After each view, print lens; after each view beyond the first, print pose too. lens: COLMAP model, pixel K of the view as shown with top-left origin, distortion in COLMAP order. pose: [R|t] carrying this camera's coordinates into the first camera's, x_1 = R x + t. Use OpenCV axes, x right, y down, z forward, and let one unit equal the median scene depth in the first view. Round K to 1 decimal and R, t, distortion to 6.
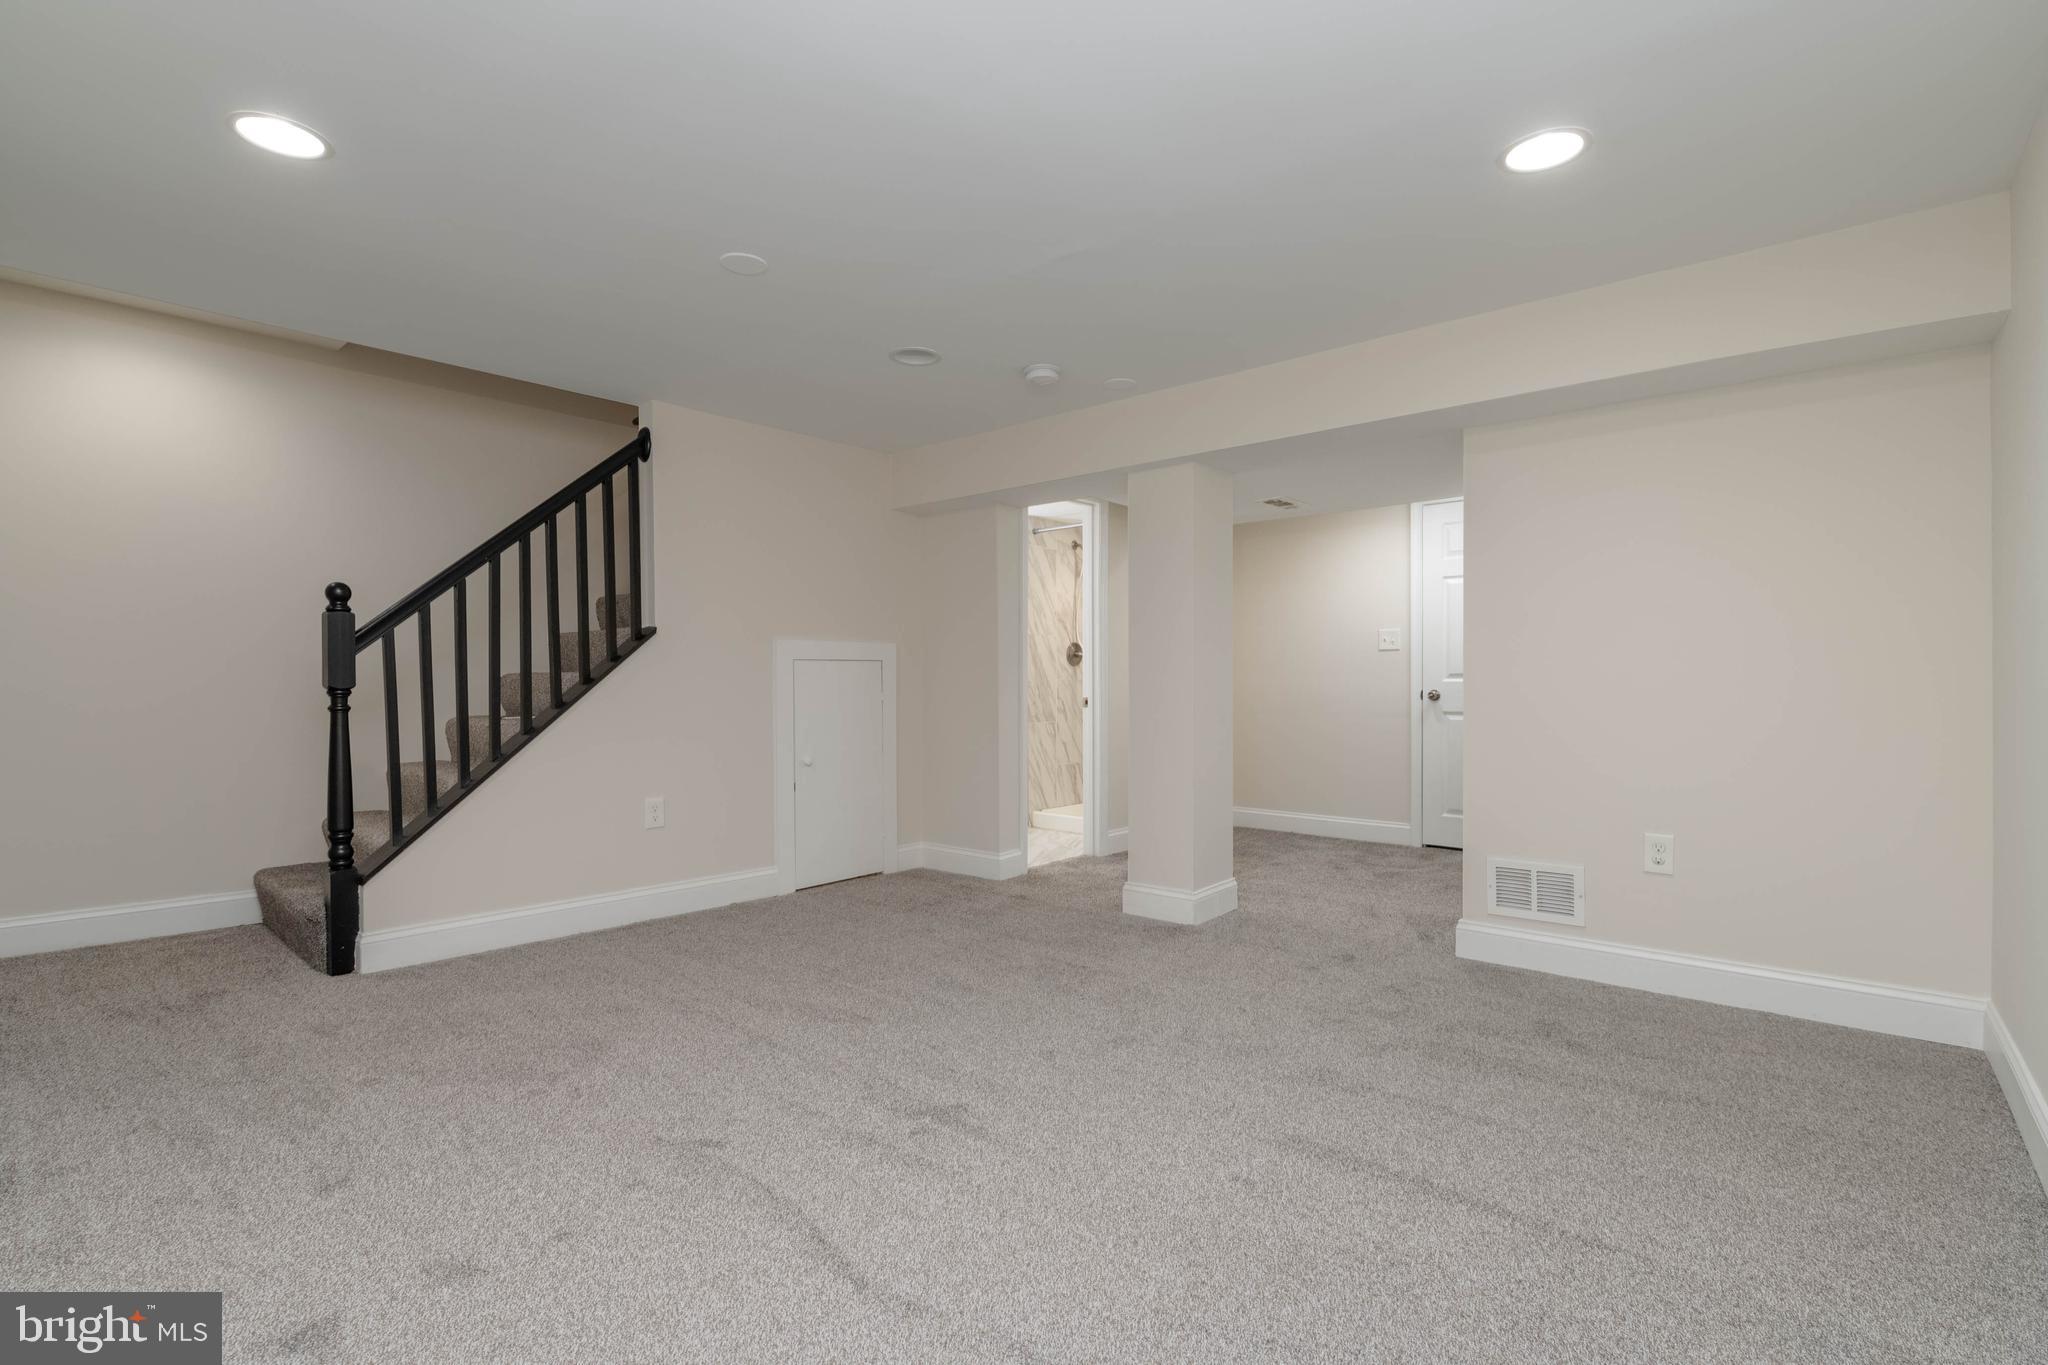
lens RADIAL K [[926.3, 0, 1046.3], [0, 926.3, 686.4], [0, 0, 1]] dist [0.003980, -0.000244]
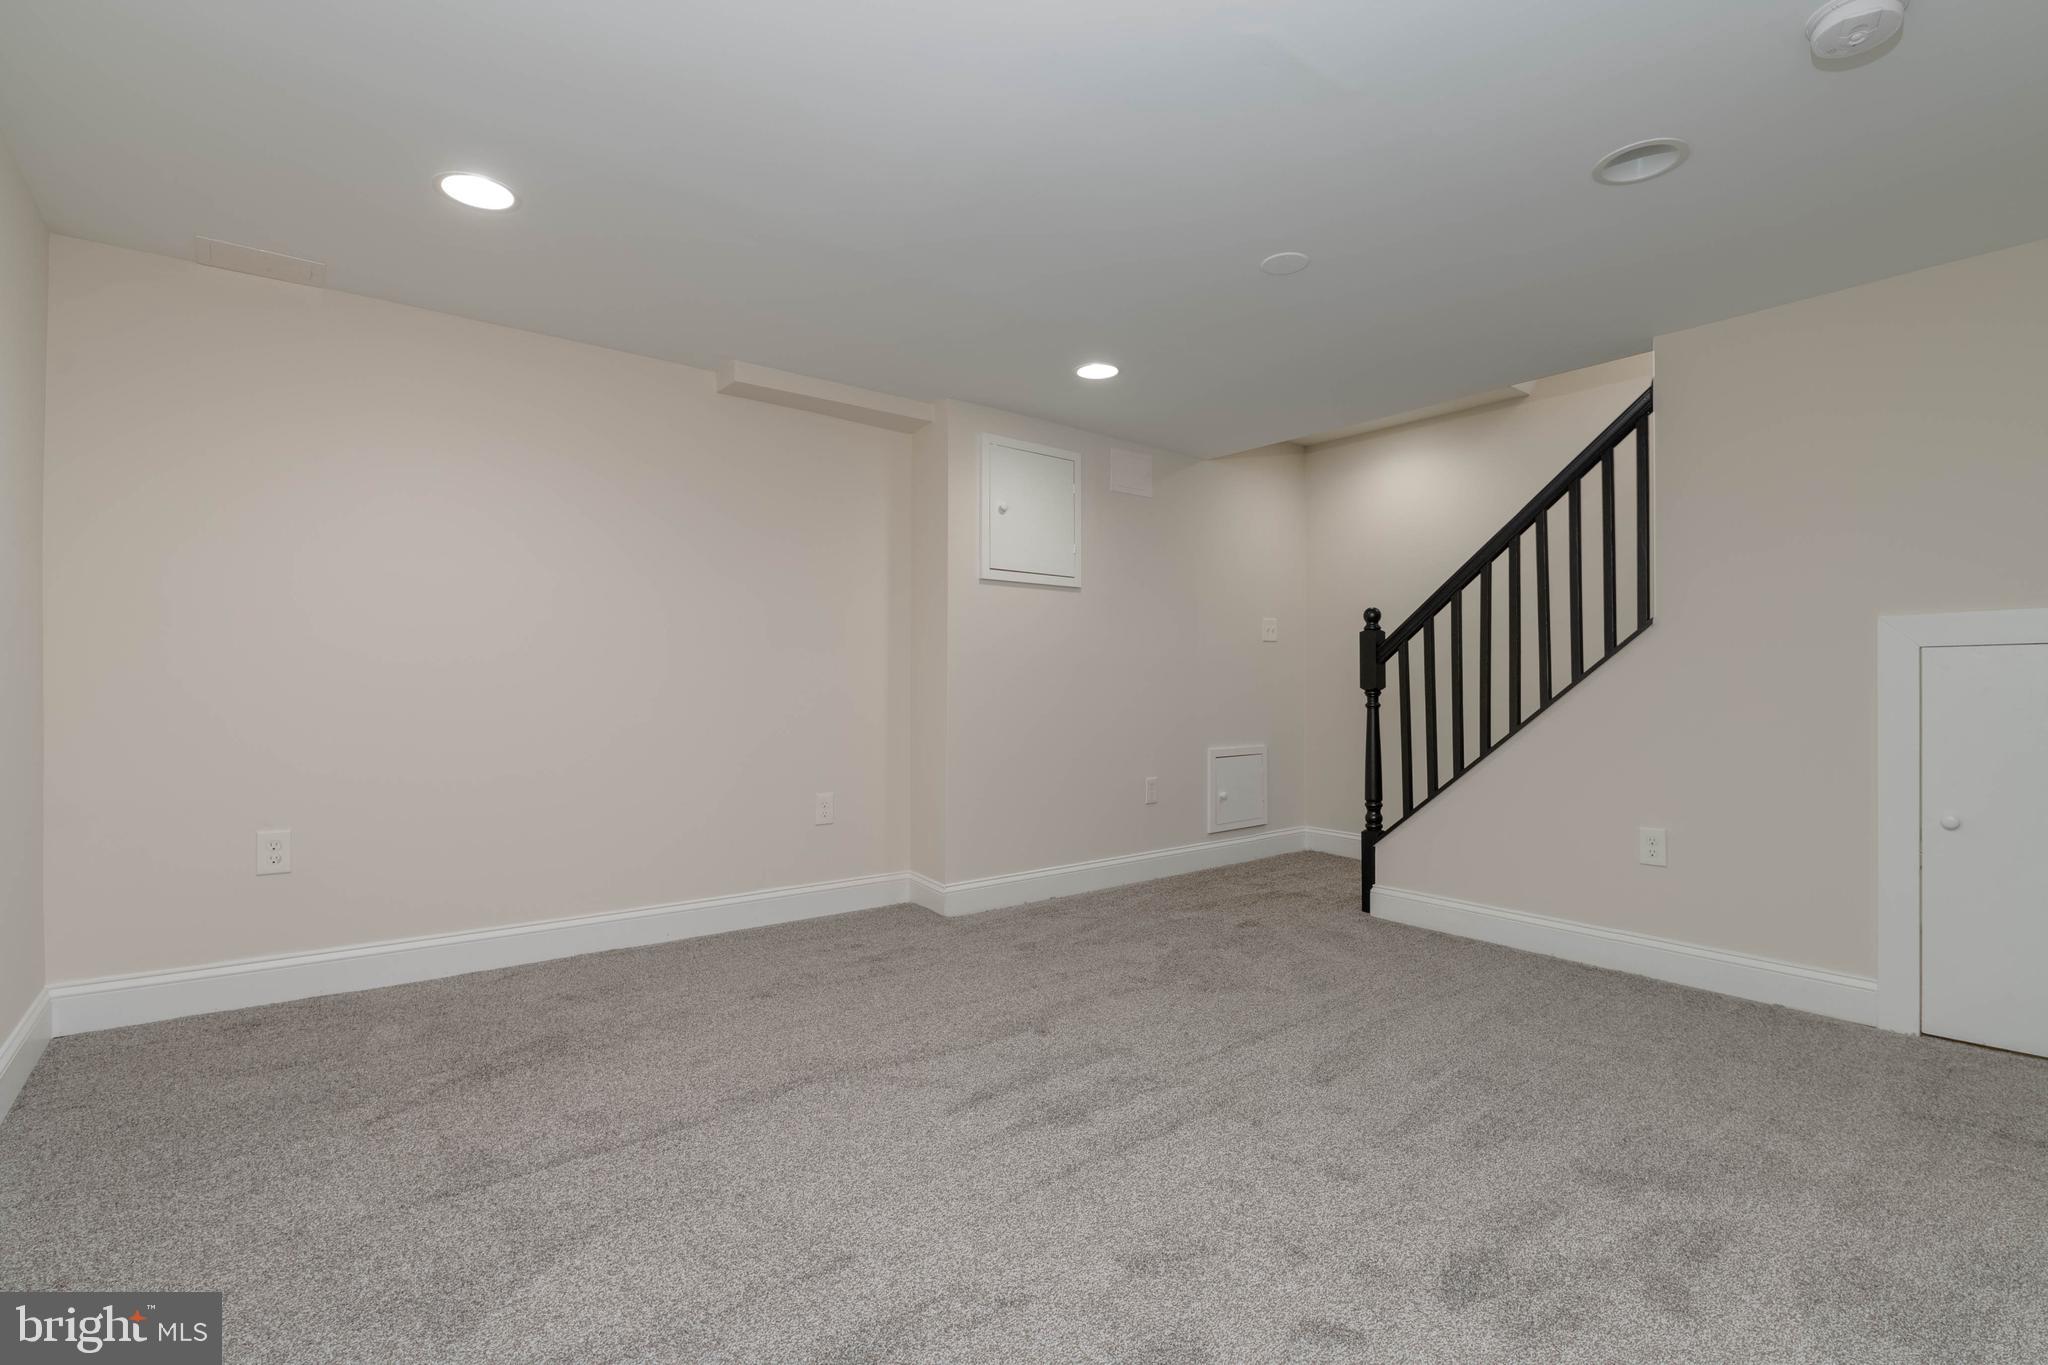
lens RADIAL K [[926.3, 0, 1024.8], [0, 926.3, 673.6], [0, 0, 1]] dist [0.003980, -0.000244]
pose [[-0.157143, -0.010615, -0.987519, 0.583917], [-0.008870, 0.999917, -0.009336, -0.004179], [0.987536, 0.007292, -0.157224, 0.720468]]
